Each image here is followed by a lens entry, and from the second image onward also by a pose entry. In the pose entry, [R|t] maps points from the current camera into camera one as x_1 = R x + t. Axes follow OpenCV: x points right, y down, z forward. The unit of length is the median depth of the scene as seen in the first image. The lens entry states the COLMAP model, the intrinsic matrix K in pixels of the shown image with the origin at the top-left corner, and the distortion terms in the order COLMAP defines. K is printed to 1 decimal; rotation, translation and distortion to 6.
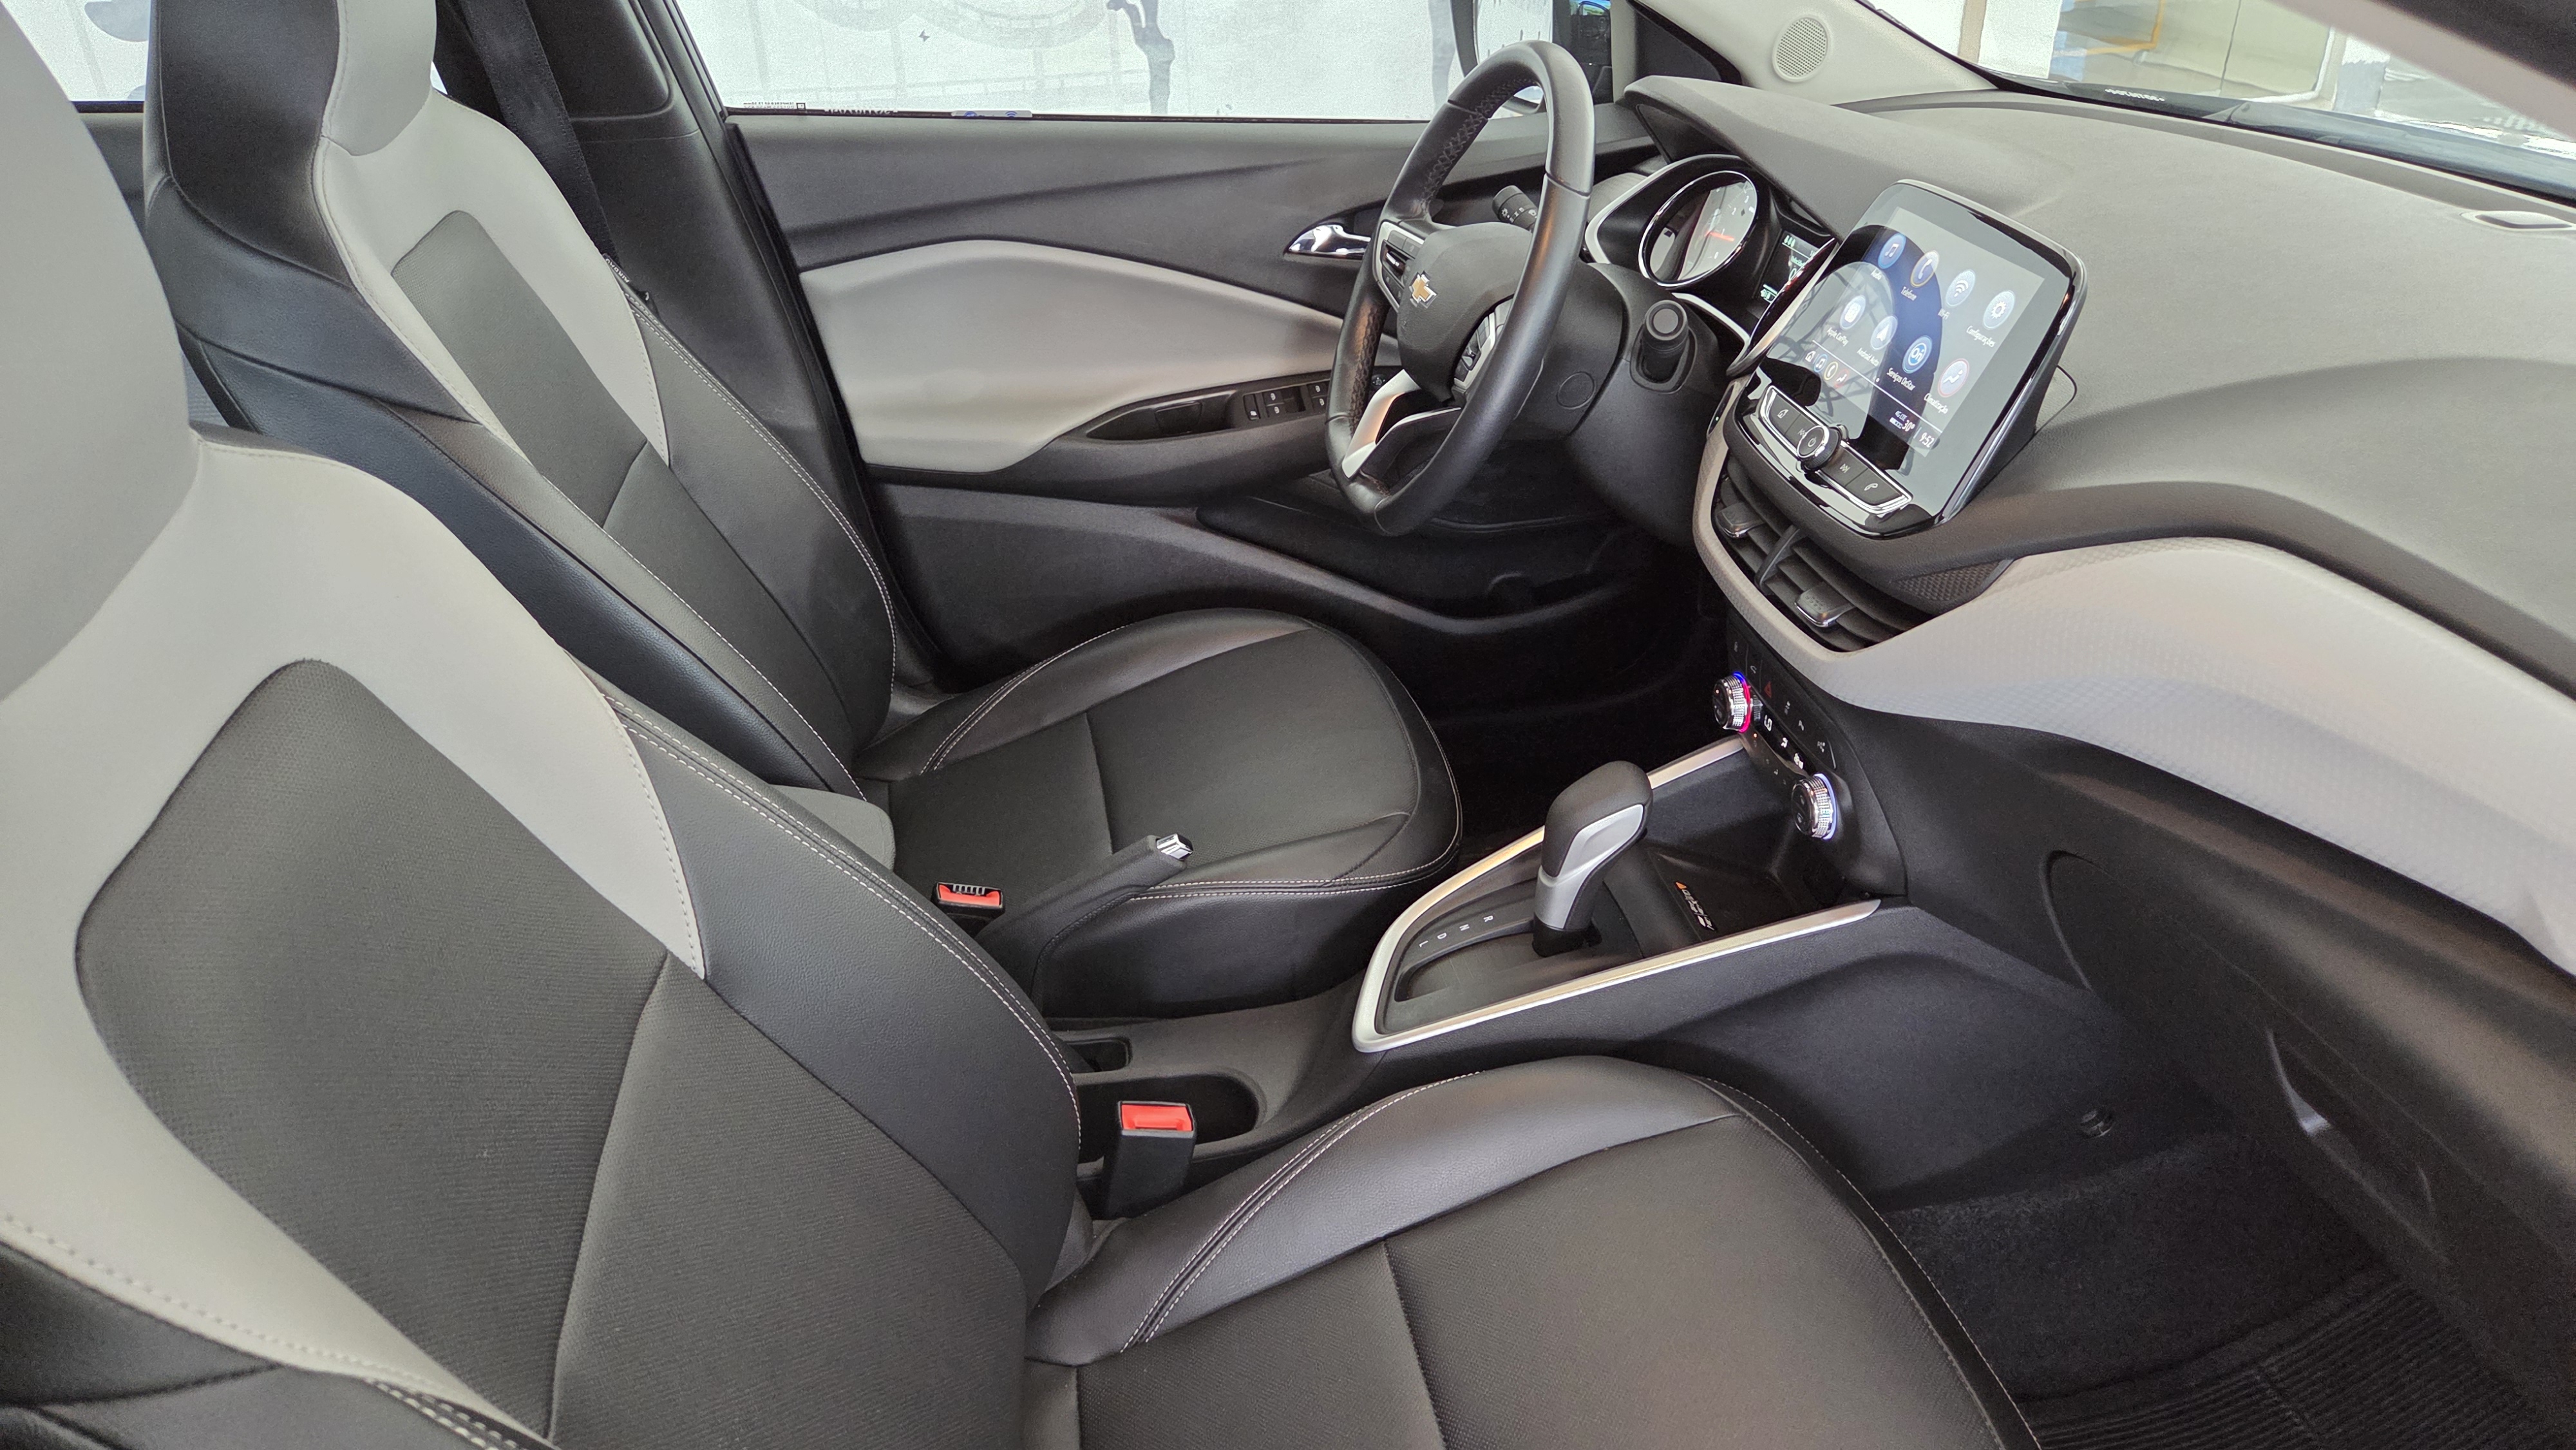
lens RADIAL K [[1742.1, 0, 1274.6], [0, 1742.1, 732.3], [0, 0, 1]] dist [0.062609, -0.065773]
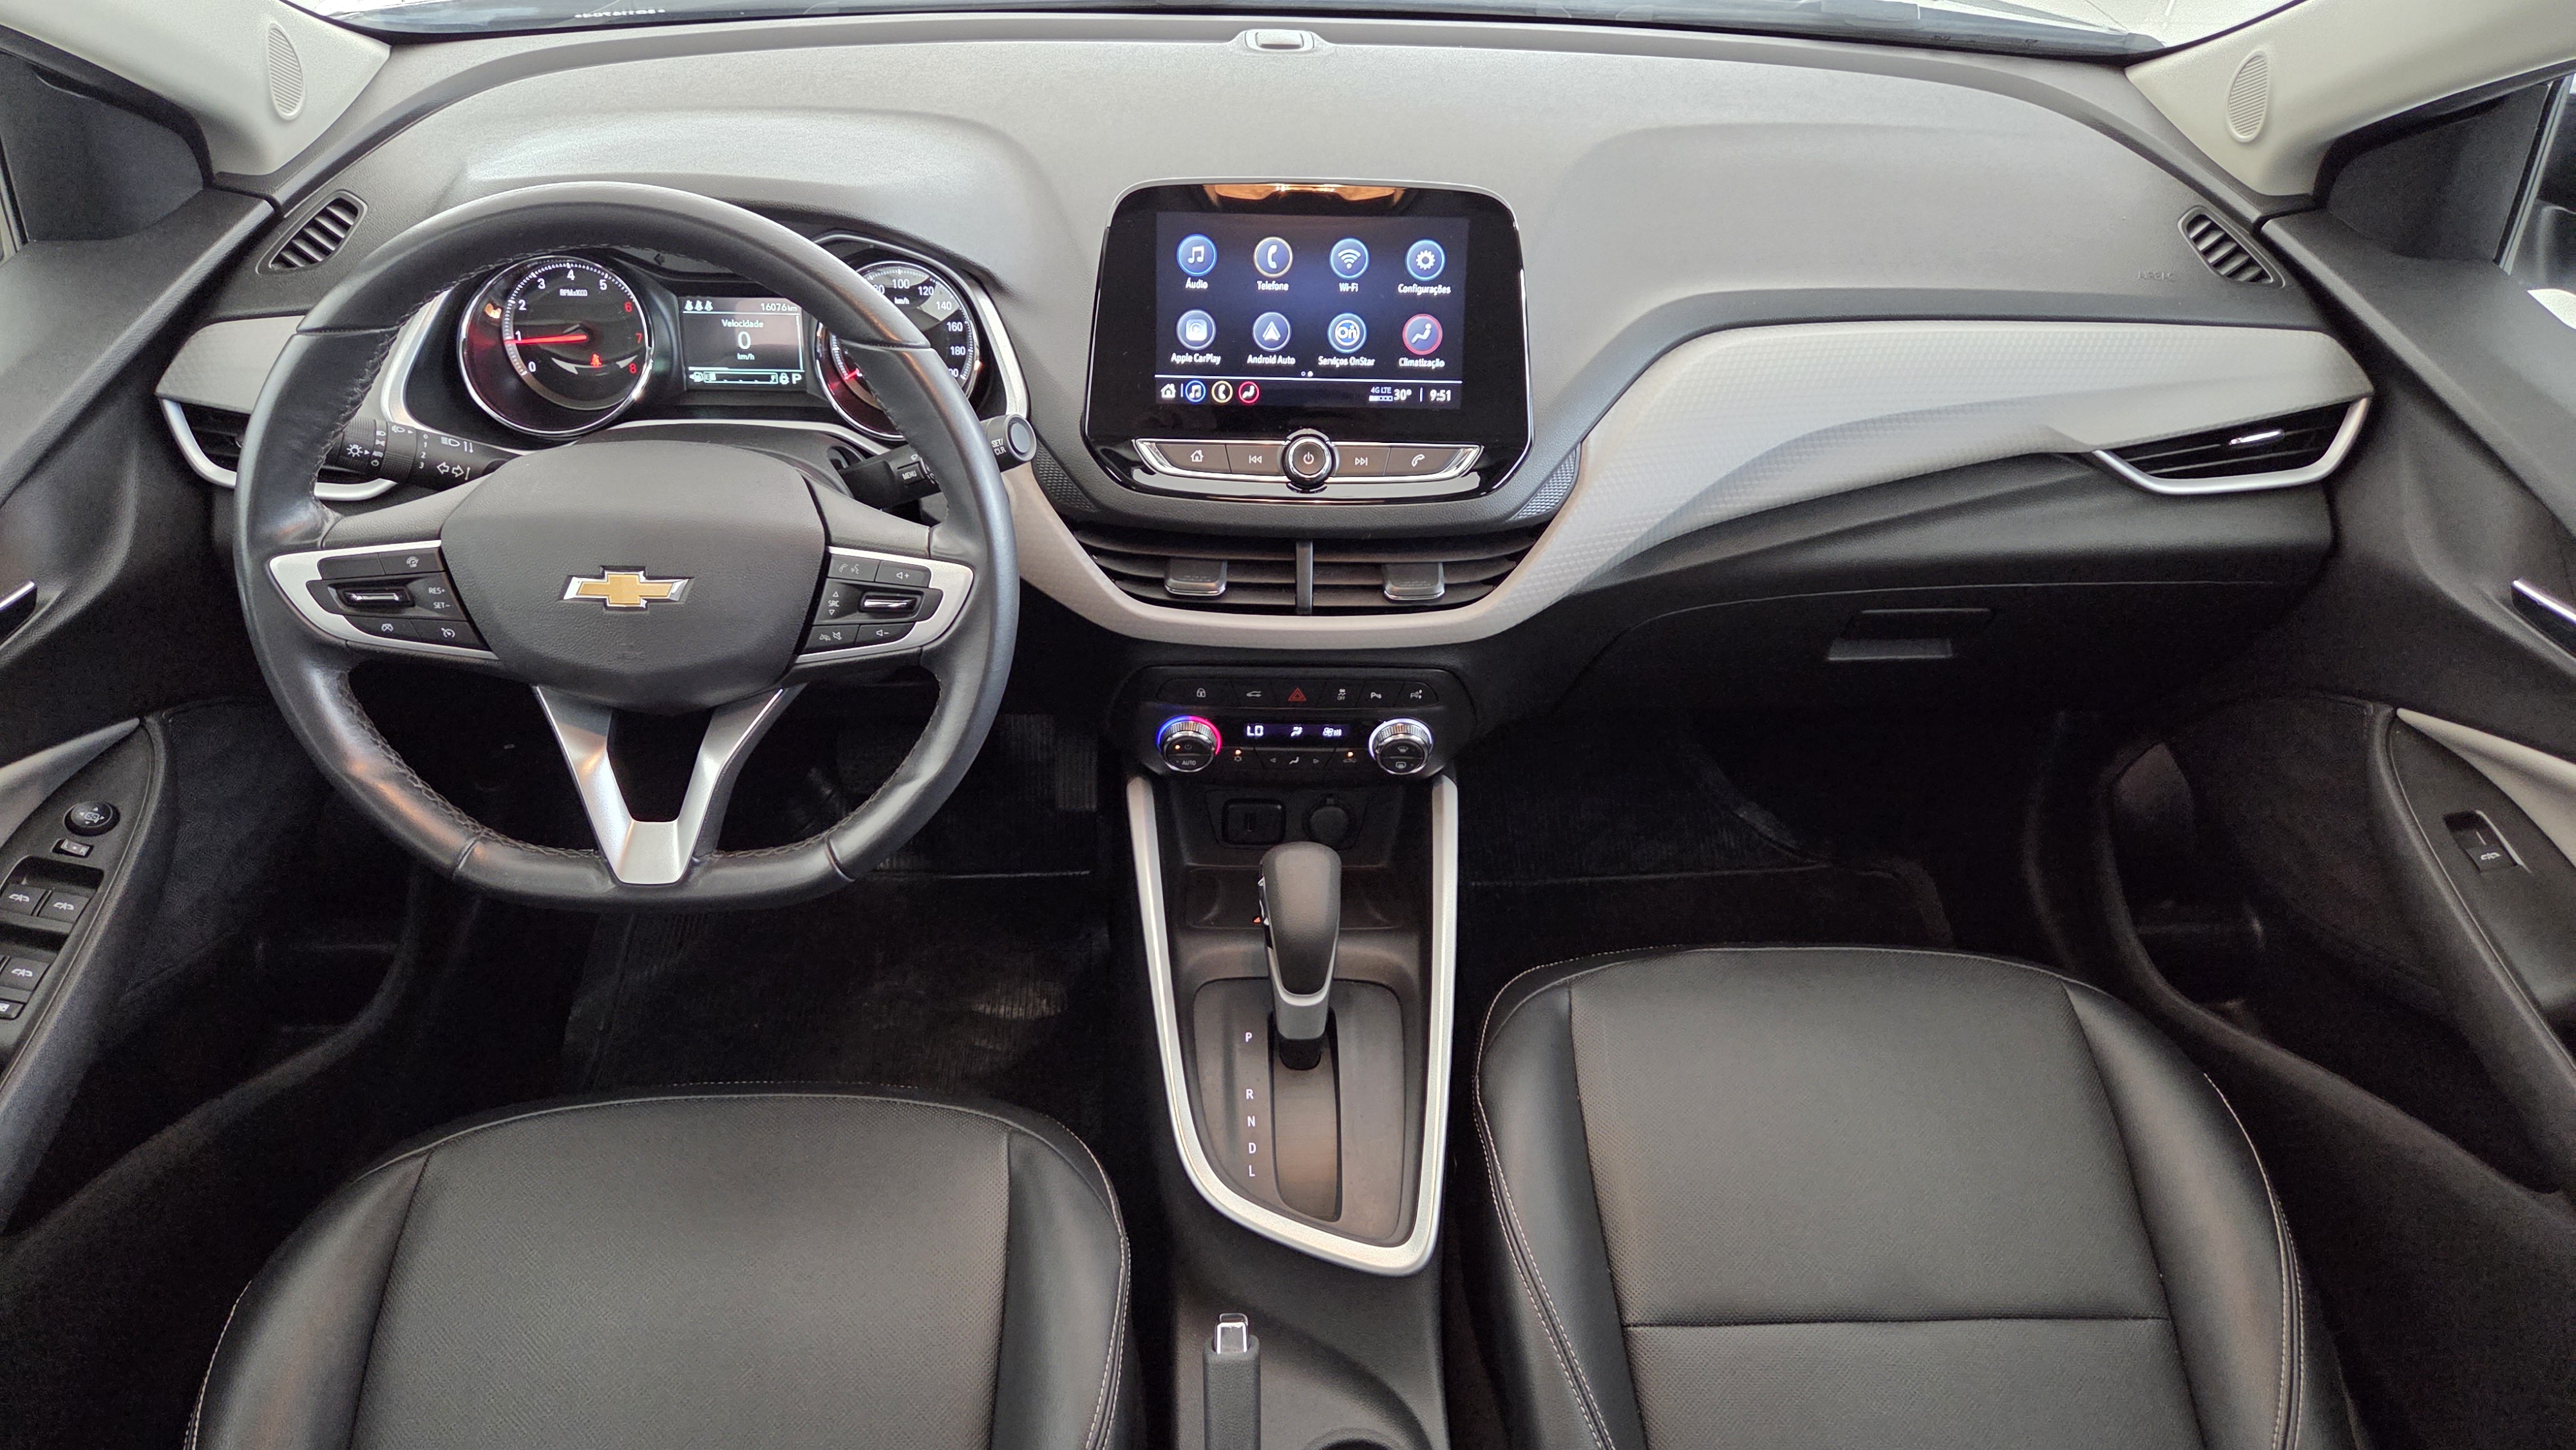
lens RADIAL K [[1742.1, 0, 1274.6], [0, 1742.1, 732.3], [0, 0, 1]] dist [0.062609, -0.065773]
pose [[0.125115, -0.594873, 0.794023, -0.402825], [0.459011, 0.744217, 0.485232, -0.388012], [-0.879577, 0.303755, 0.366166, 0.522212]]
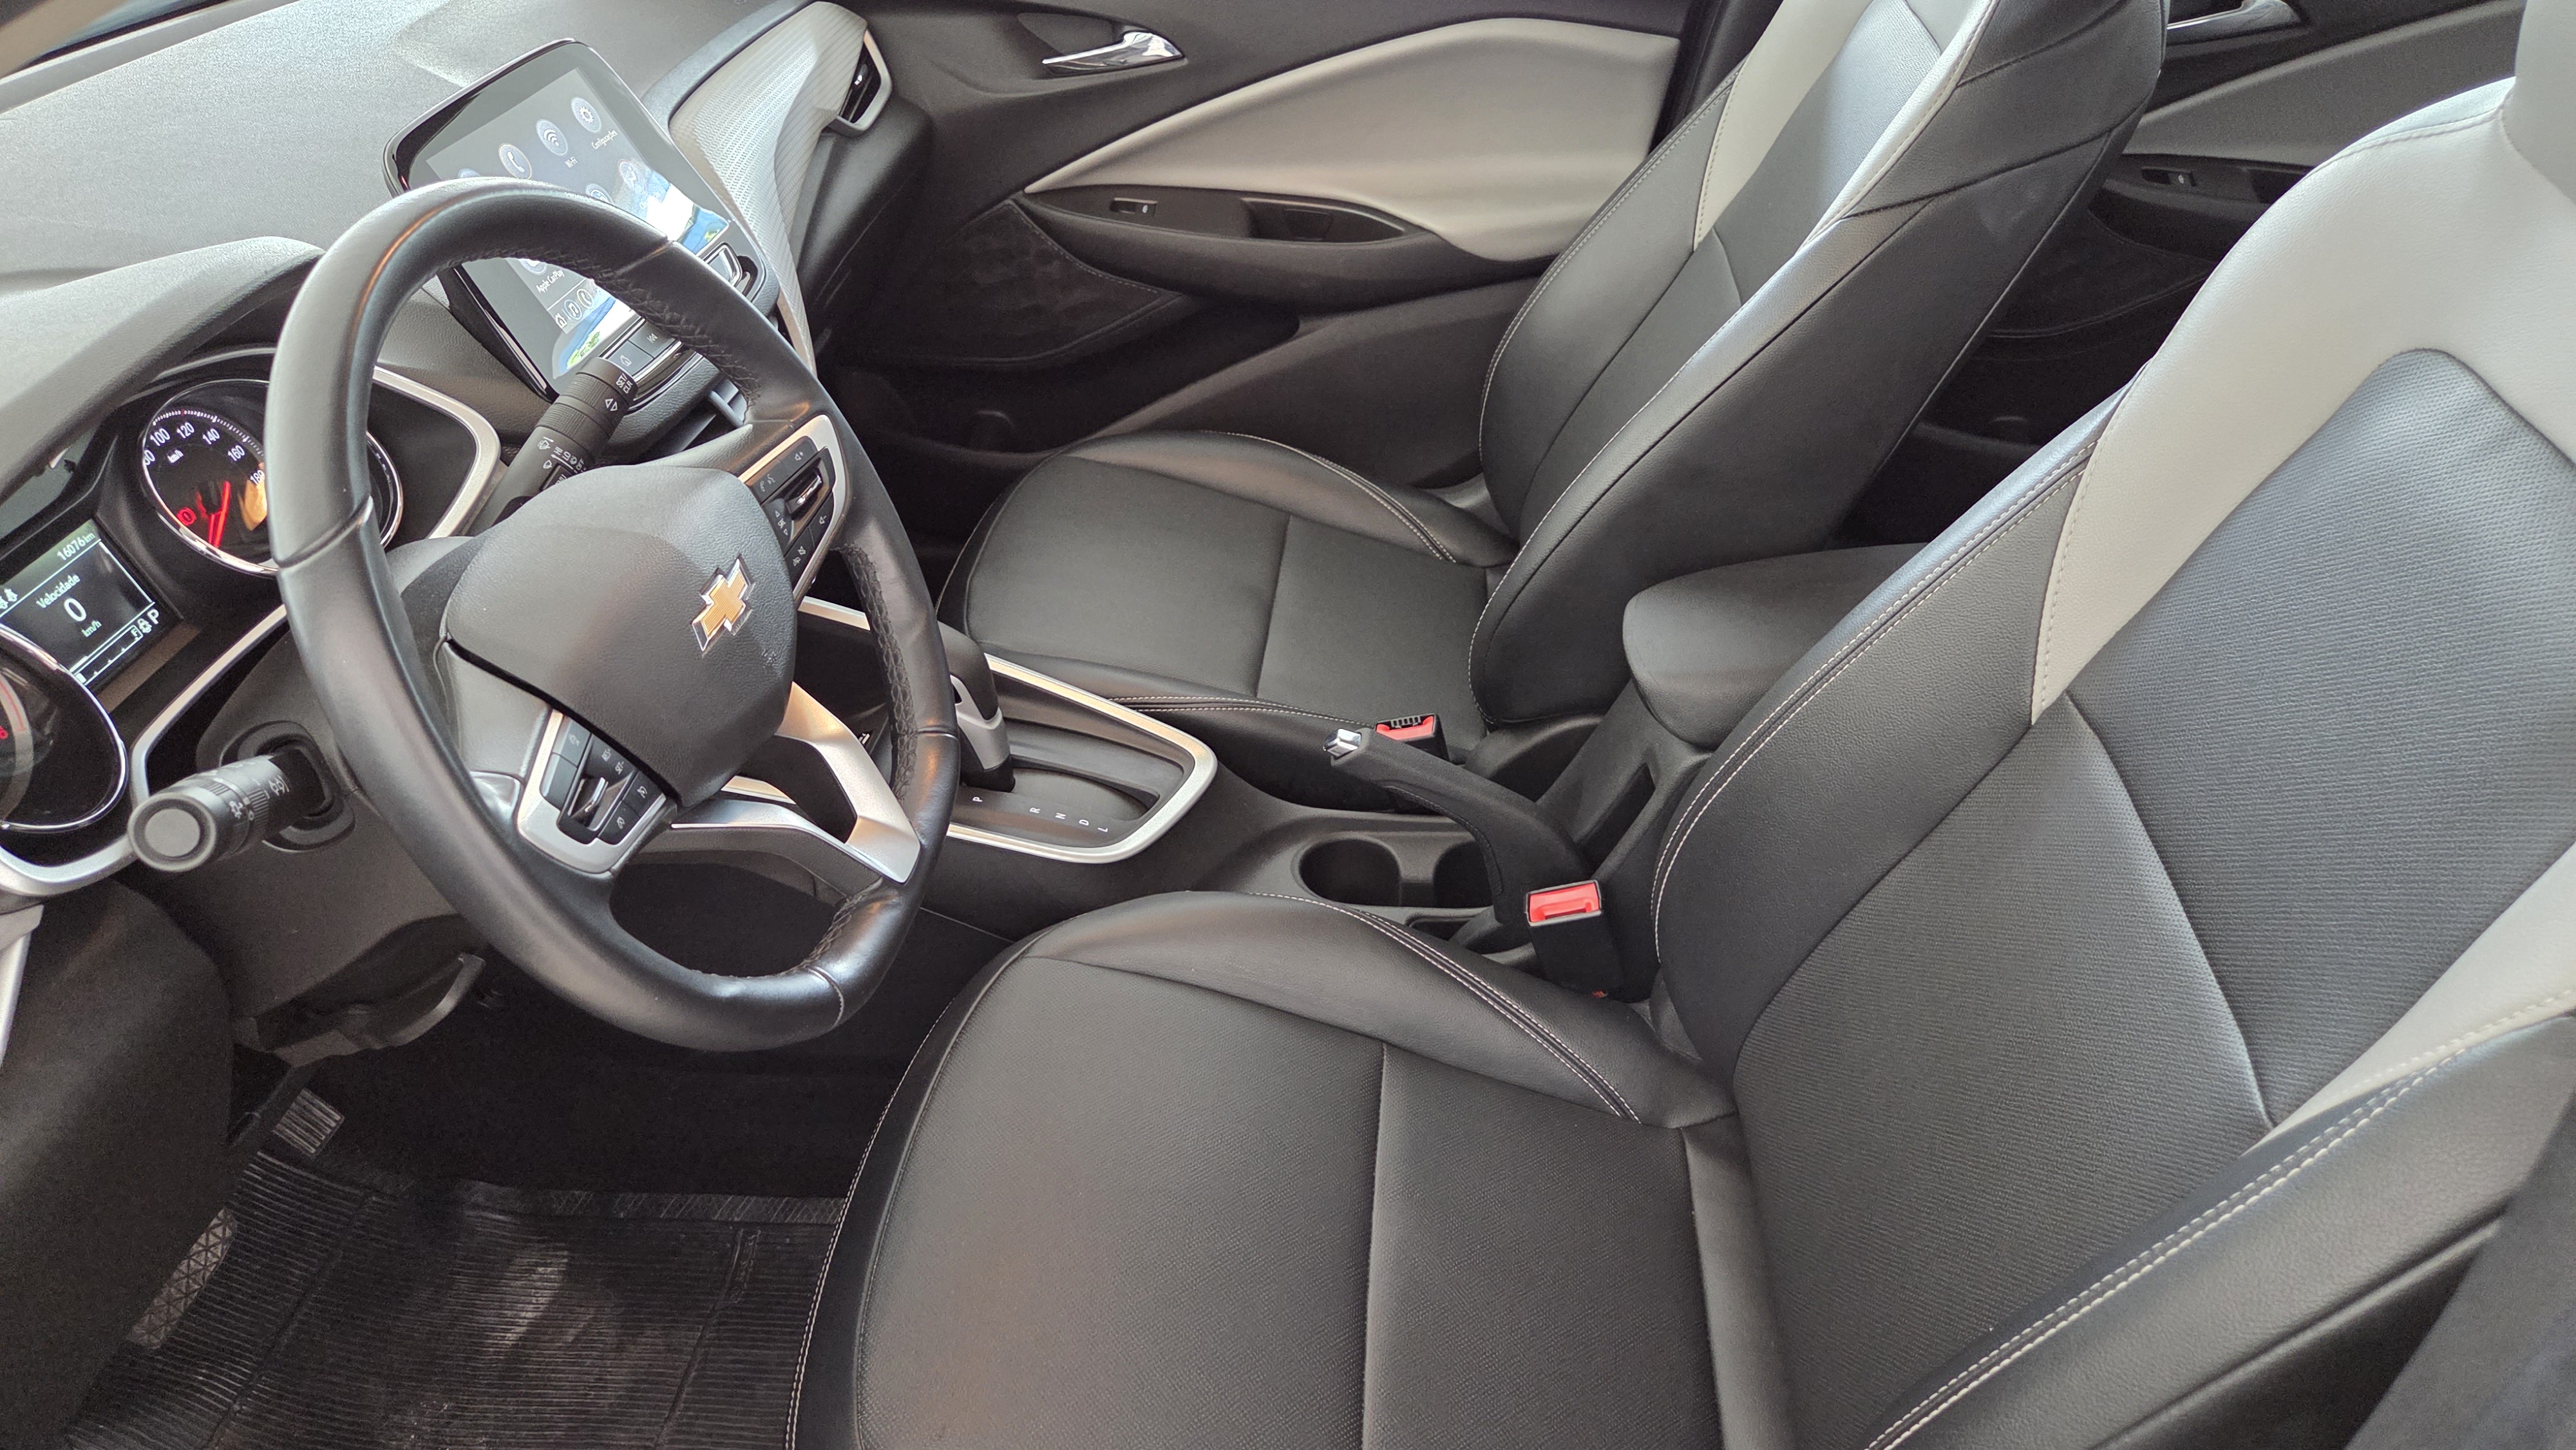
lens RADIAL K [[1742.1, 0, 1274.6], [0, 1742.1, 732.3], [0, 0, 1]] dist [0.062609, -0.065773]
pose [[-0.960347, -0.109948, 0.256215, -0.217749], [0.186577, 0.429439, 0.883613, -0.646484], [-0.207180, 0.896378, -0.391896, 1.128400]]
